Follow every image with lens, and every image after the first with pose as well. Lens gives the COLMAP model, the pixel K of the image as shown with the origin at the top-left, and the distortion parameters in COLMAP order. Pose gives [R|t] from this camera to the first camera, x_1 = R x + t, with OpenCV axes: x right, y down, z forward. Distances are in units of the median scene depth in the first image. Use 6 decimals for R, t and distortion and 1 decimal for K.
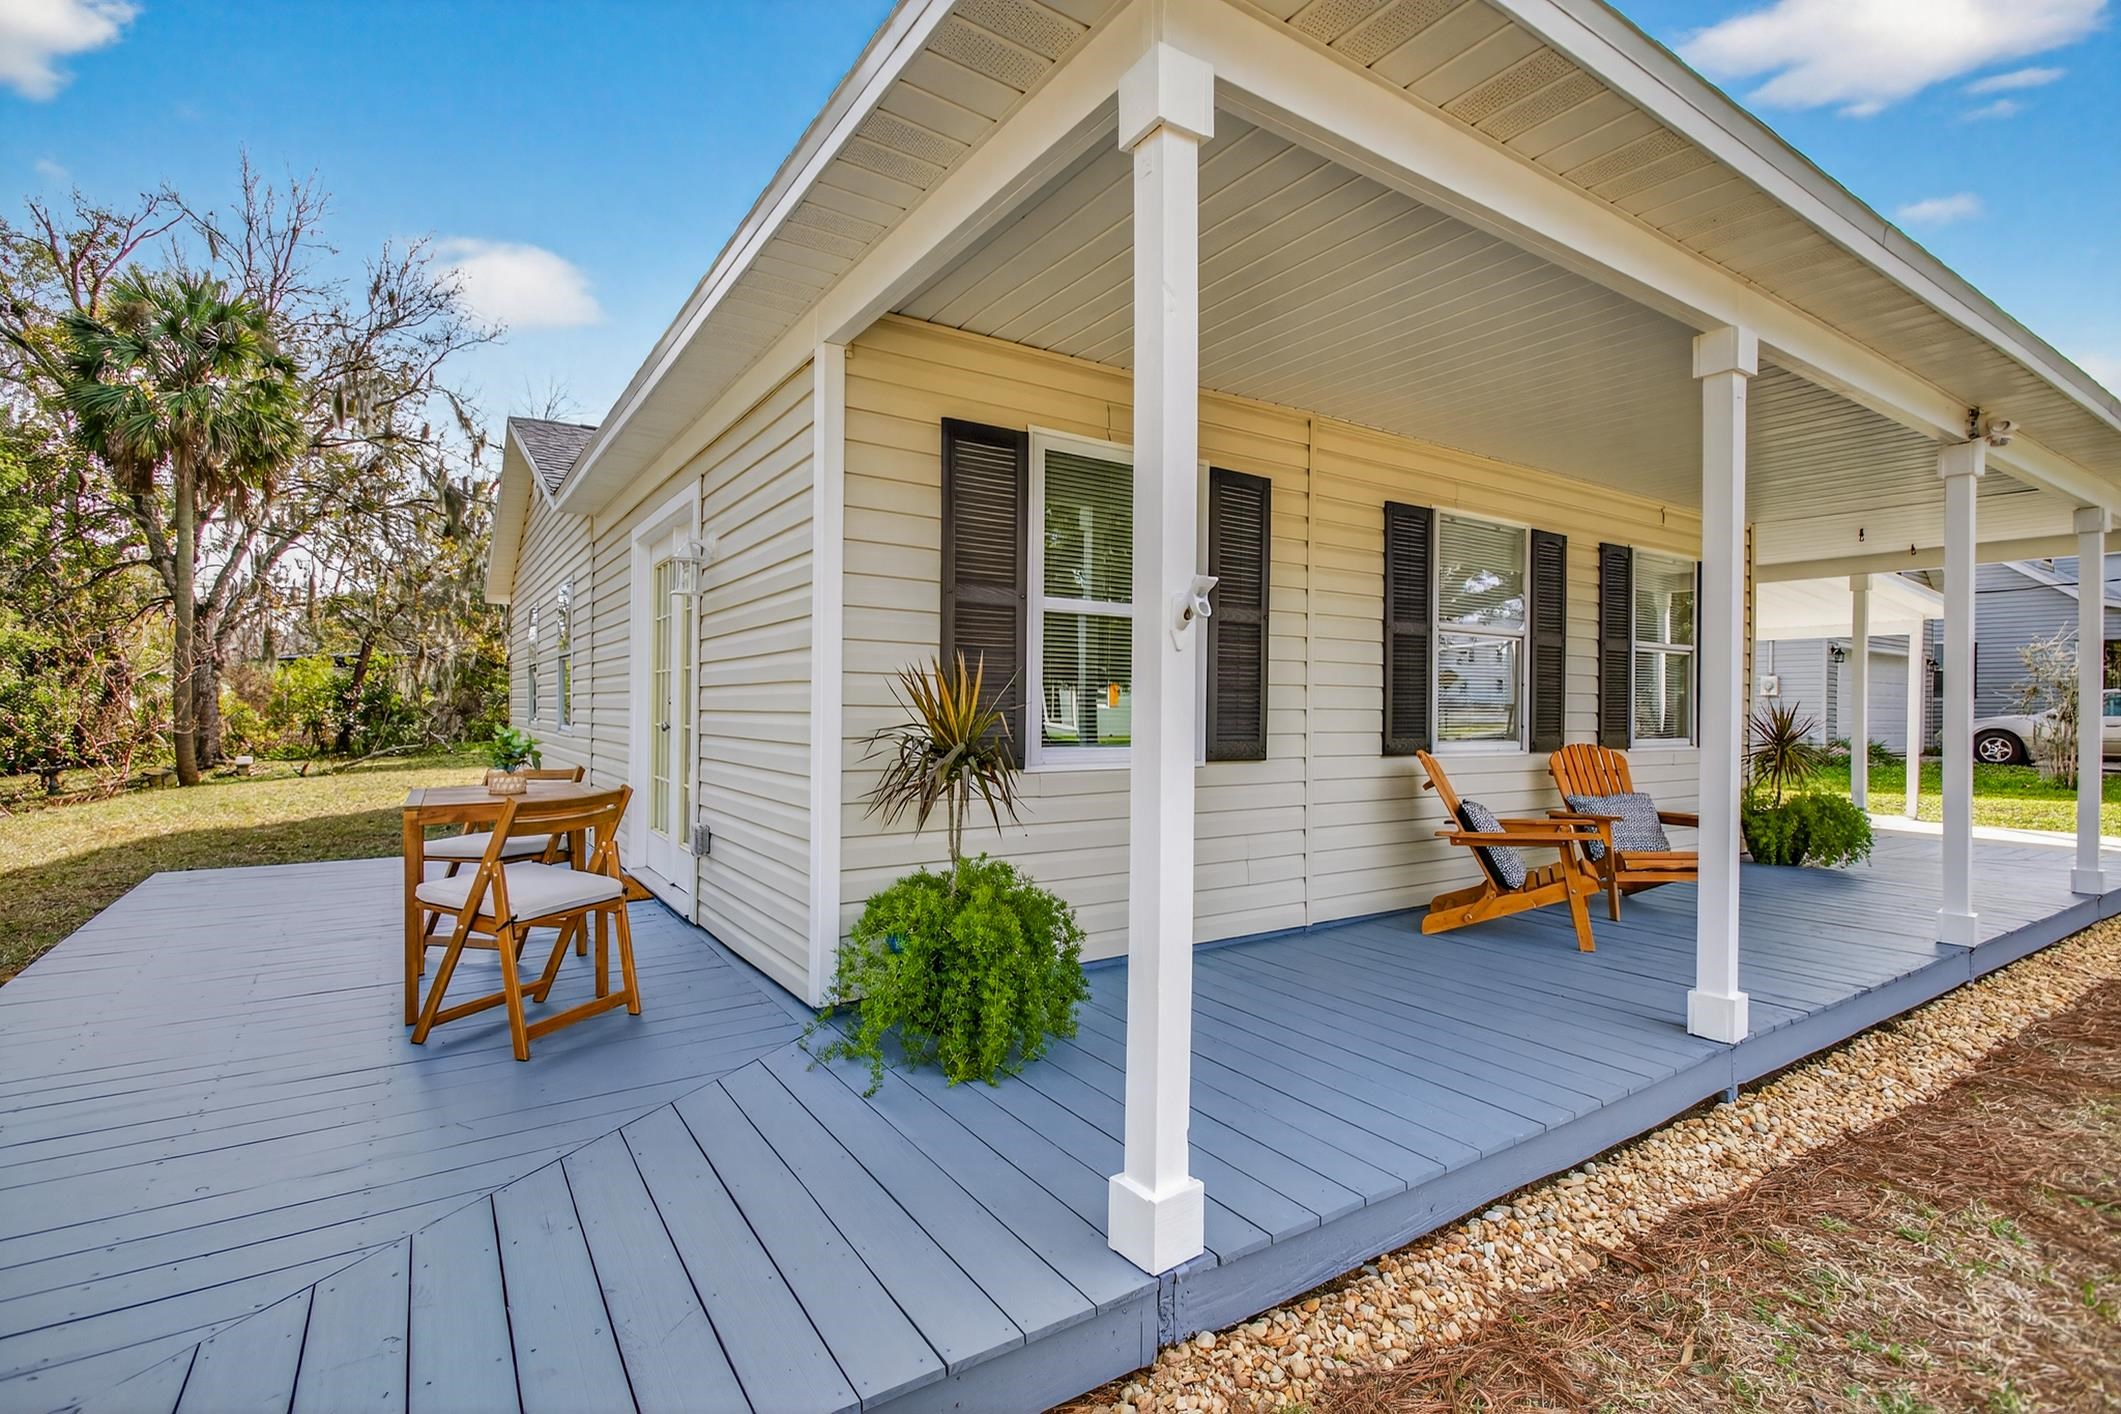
lens RADIAL K [[954.4, 0, 1039.6], [0, 954.4, 710.2], [0, 0, 1]] dist [-0.007810, 0.002370]
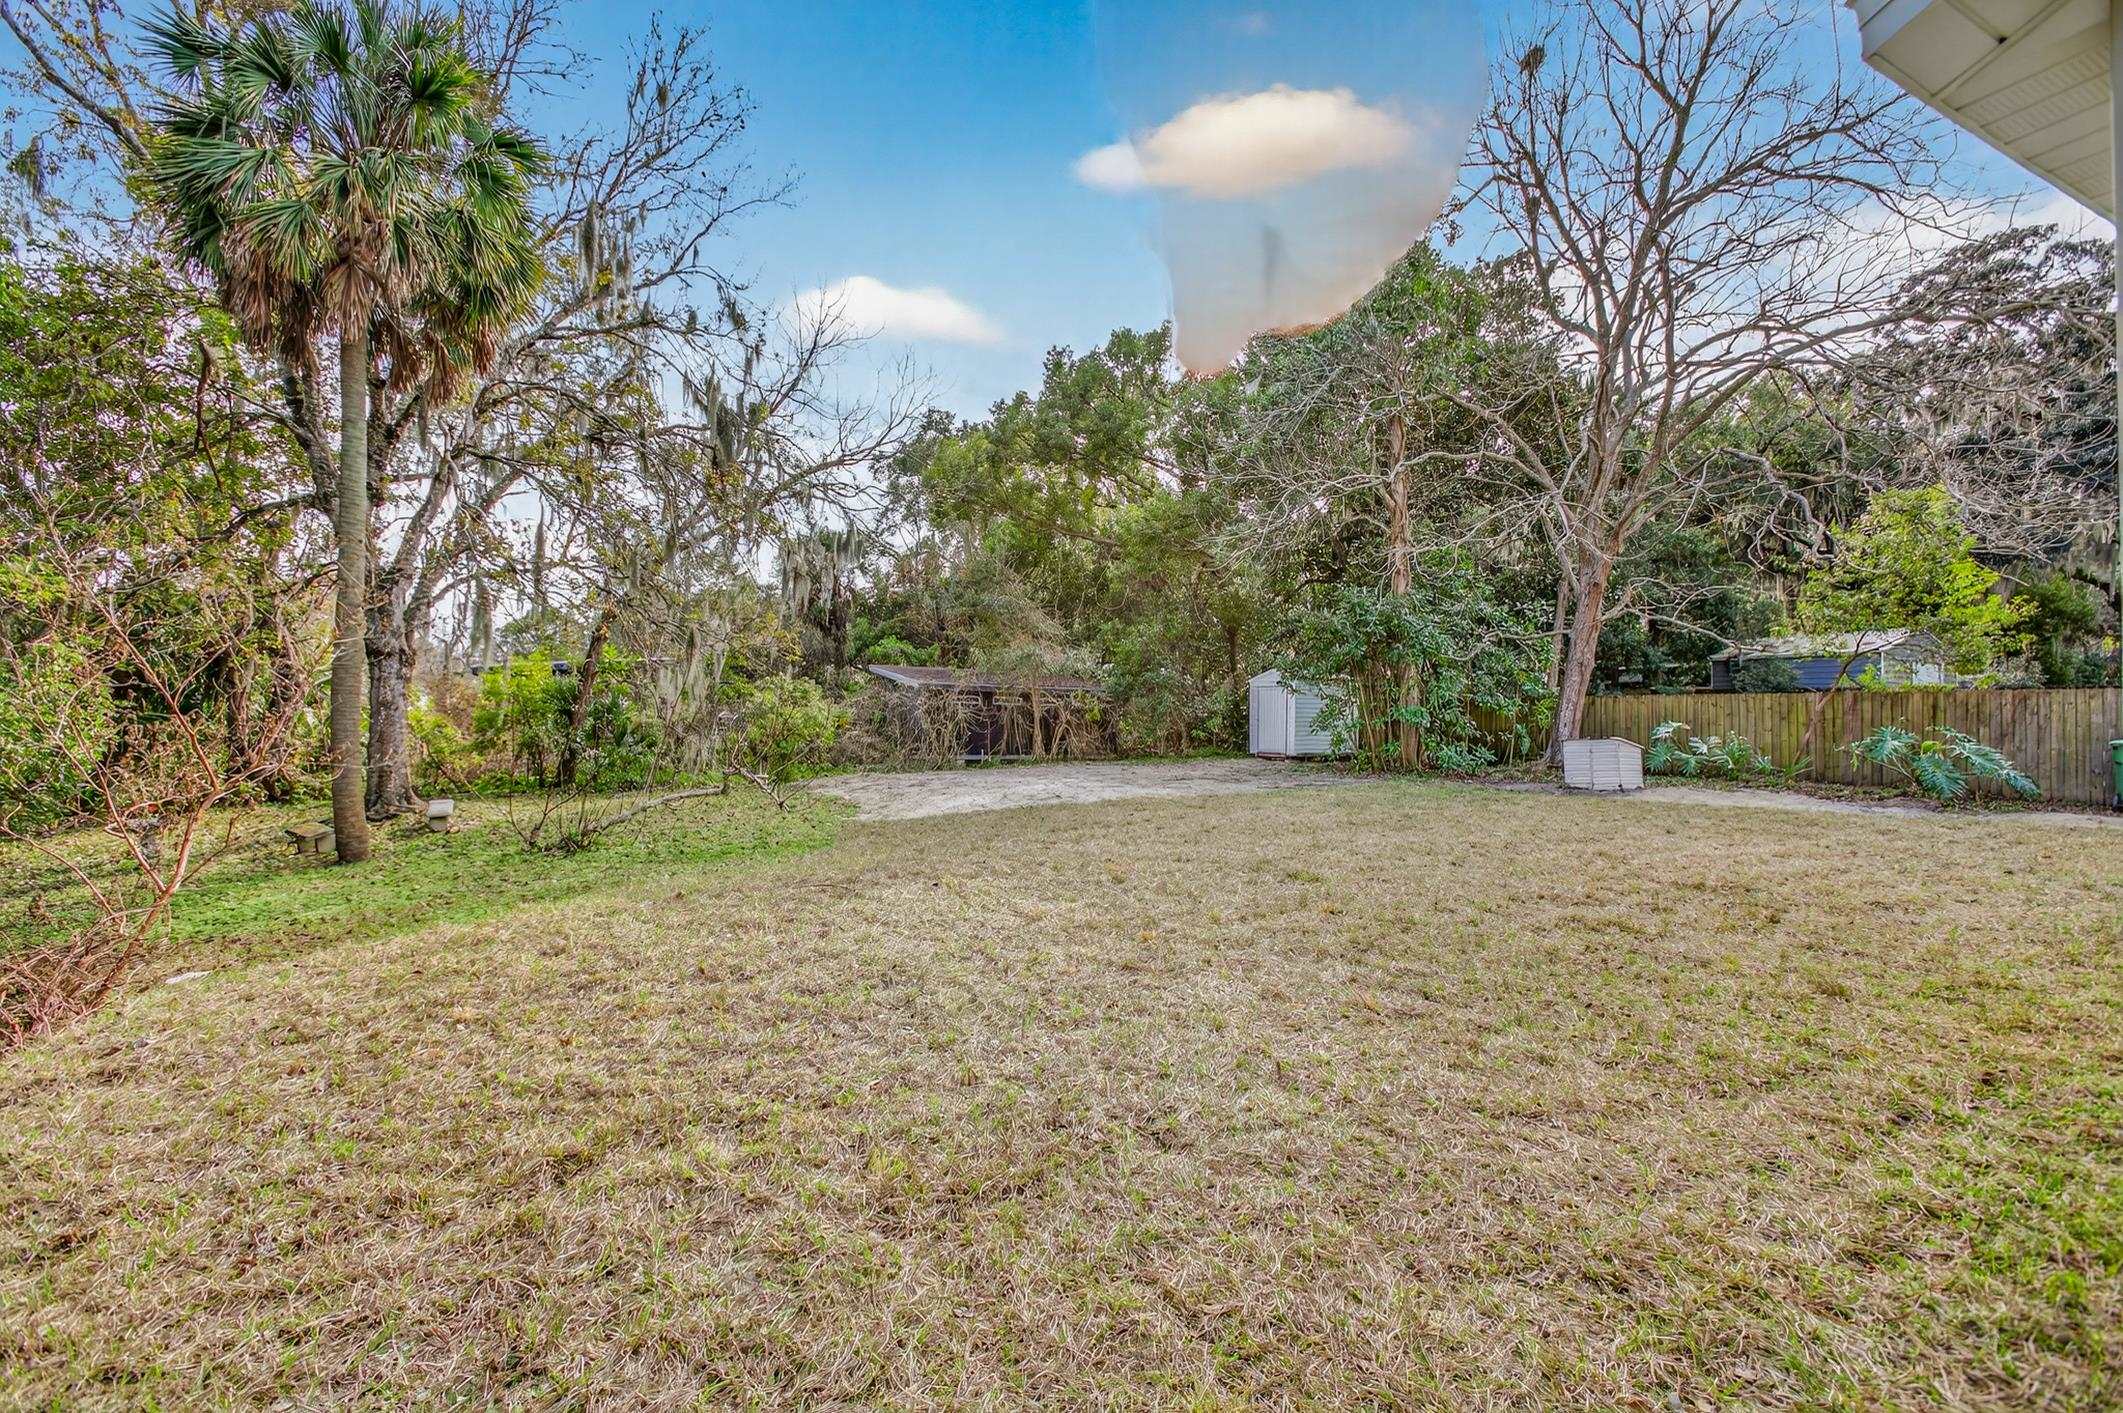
lens RADIAL K [[955.3, 0, 1077.3], [0, 955.3, 707.6], [0, 0, 1]] dist [-0.007810, 0.002370]
pose [[0.993750, 0.000619, -0.111630, -0.305122], [-0.002850, 0.999799, -0.019829, -0.002307], [0.111596, 0.020023, 0.993552, 0.367321]]
